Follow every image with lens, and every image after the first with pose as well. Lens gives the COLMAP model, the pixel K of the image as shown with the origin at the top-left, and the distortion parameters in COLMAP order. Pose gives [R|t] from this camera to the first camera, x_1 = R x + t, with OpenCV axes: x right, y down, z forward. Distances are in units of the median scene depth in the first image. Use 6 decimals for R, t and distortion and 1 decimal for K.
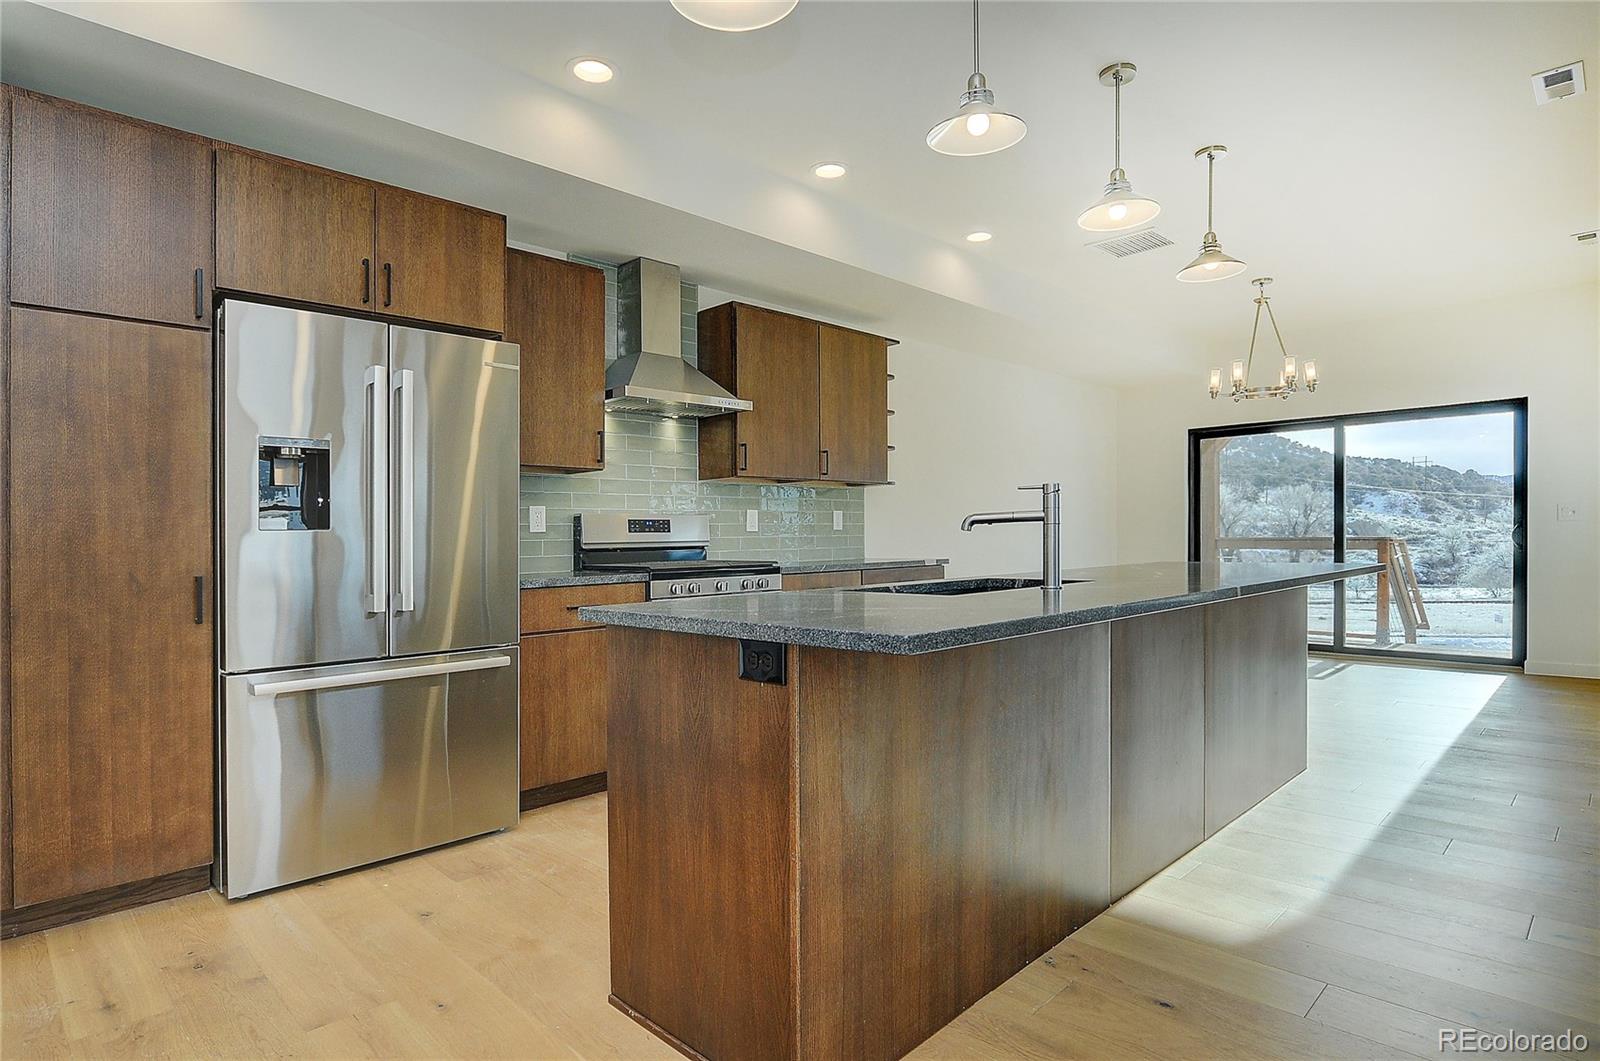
lens RADIAL K [[874.7, 0, 808.2], [0, 874.7, 537.6], [0, 0, 1]] dist [-0.009488, 0.000936]
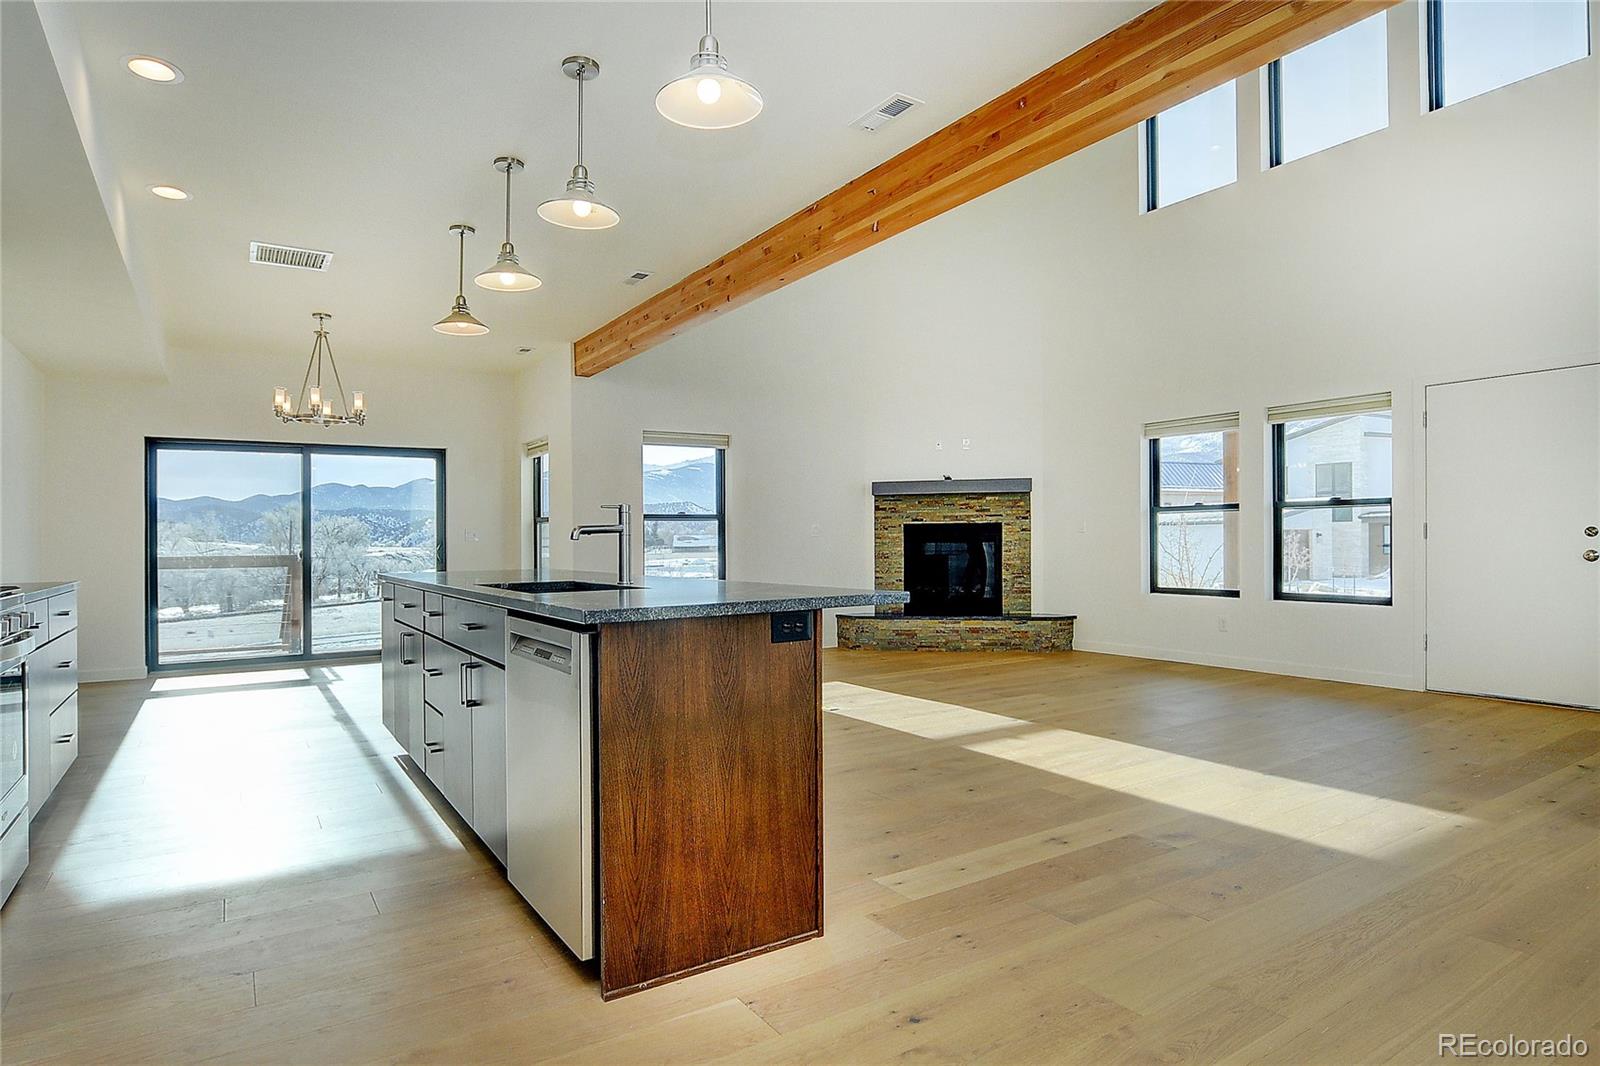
lens RADIAL K [[874.7, 0, 791.0], [0, 874.7, 536.0], [0, 0, 1]] dist [-0.009488, 0.000936]
pose [[0.204490, 0.018124, 0.978701, -1.213195], [0.009217, 0.999749, -0.020440, 0.020346], [-0.978825, 0.013201, 0.204271, 0.597049]]
